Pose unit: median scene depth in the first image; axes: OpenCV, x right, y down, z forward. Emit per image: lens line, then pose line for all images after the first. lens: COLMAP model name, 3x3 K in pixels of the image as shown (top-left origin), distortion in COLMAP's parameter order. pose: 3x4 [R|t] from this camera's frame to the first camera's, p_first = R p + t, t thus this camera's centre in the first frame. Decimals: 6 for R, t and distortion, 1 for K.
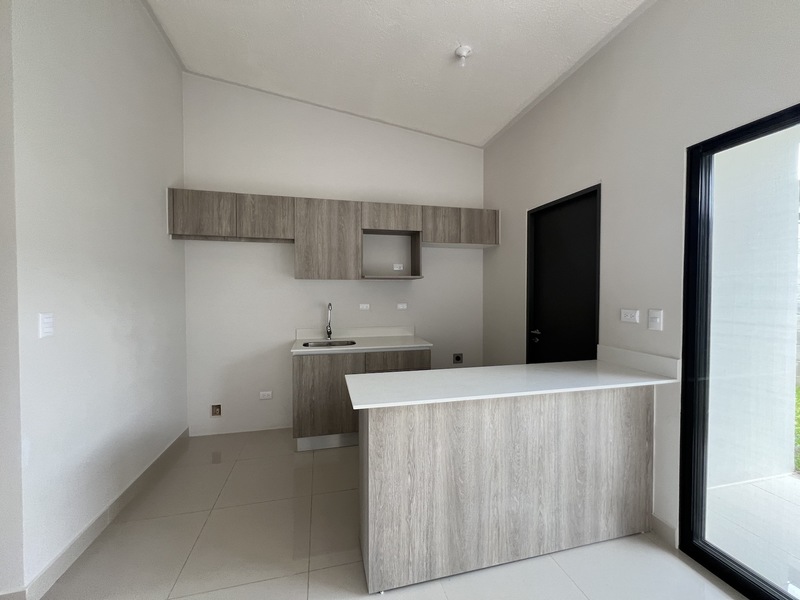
lens RADIAL K [[319.1, 0, 398.8], [0, 319.1, 298.2], [0, 0, 1]] dist [-0.002674, 0.000294]
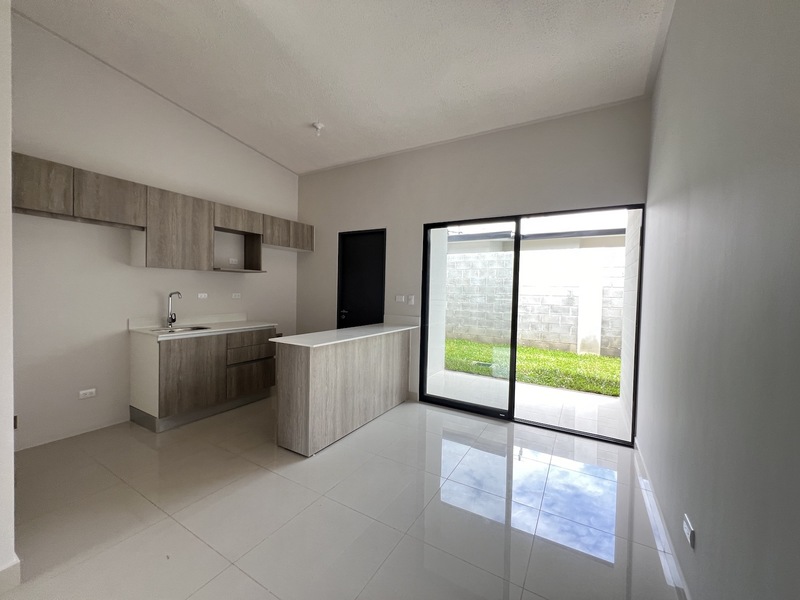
lens RADIAL K [[319.1, 0, 398.8], [0, 319.1, 298.2], [0, 0, 1]] dist [-0.002674, 0.000294]
pose [[0.697594, -0.002747, 0.716488, -0.520922], [-0.007539, 0.999909, 0.011174, 0.022155], [-0.716453, -0.013196, 0.697510, -0.287993]]
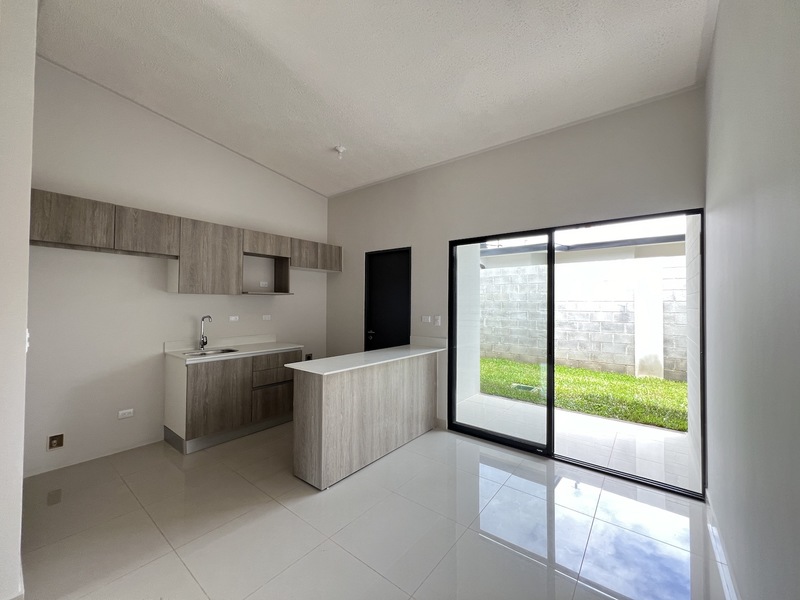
lens RADIAL K [[319.1, 0, 398.8], [0, 319.1, 298.2], [0, 0, 1]] dist [-0.002674, 0.000294]
pose [[0.788060, 0.016527, 0.615376, -0.425994], [0.005377, 0.999417, -0.033728, -0.004553], [-0.615575, 0.029889, 0.787512, -0.301235]]
